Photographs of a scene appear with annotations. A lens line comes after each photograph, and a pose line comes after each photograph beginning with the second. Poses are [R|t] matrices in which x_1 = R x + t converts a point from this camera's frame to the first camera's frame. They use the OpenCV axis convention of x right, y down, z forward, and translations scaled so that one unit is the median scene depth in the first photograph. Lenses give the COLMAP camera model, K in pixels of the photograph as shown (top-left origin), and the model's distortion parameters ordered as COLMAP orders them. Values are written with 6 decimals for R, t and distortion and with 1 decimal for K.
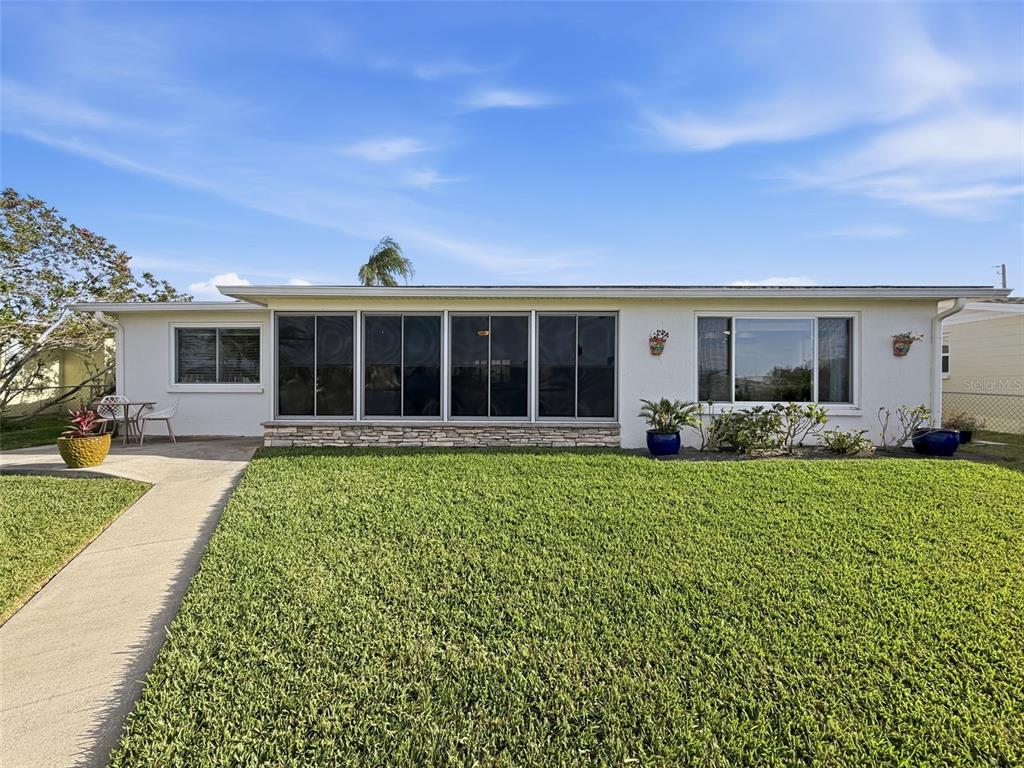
lens RADIAL K [[406.6, 0, 512.0], [0, 406.6, 384.0], [0, 0, 1]] dist [0.000912, -0.000030]
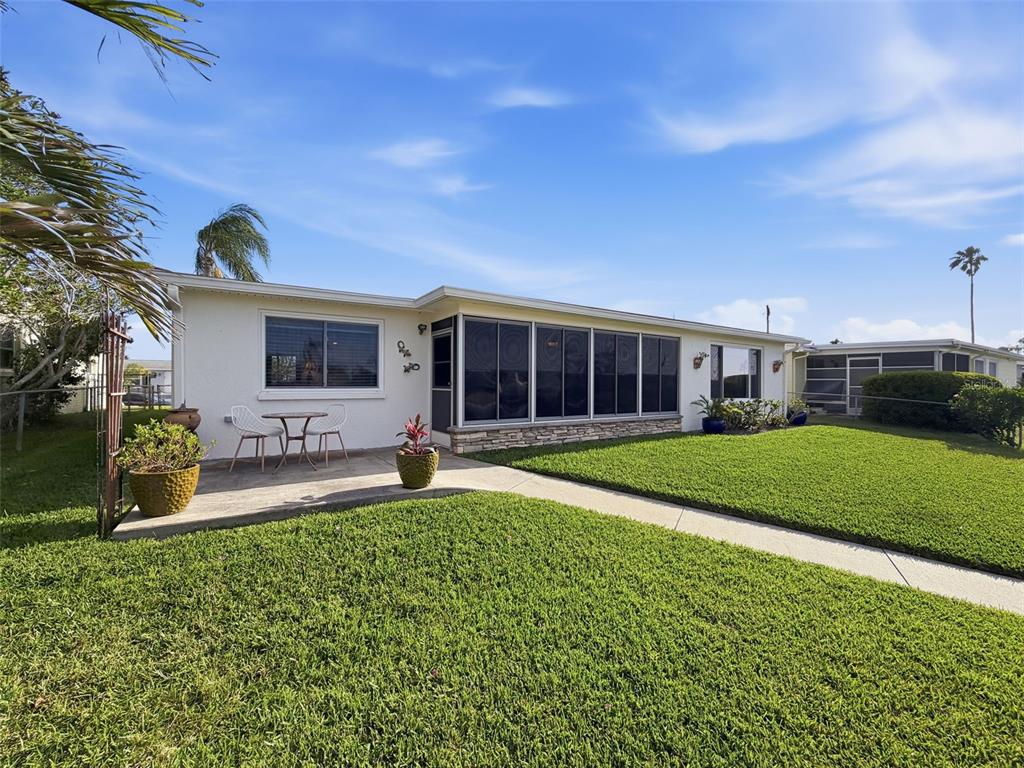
lens RADIAL K [[411.5, 0, 511.5], [0, 411.5, 387.6], [0, 0, 1]] dist [-0.001665, -0.000229]
pose [[0.831026, -0.002863, 0.556227, -1.047484], [0.004907, 0.999986, -0.002185, -0.000703], [-0.556212, 0.004545, 0.831028, 0.115120]]
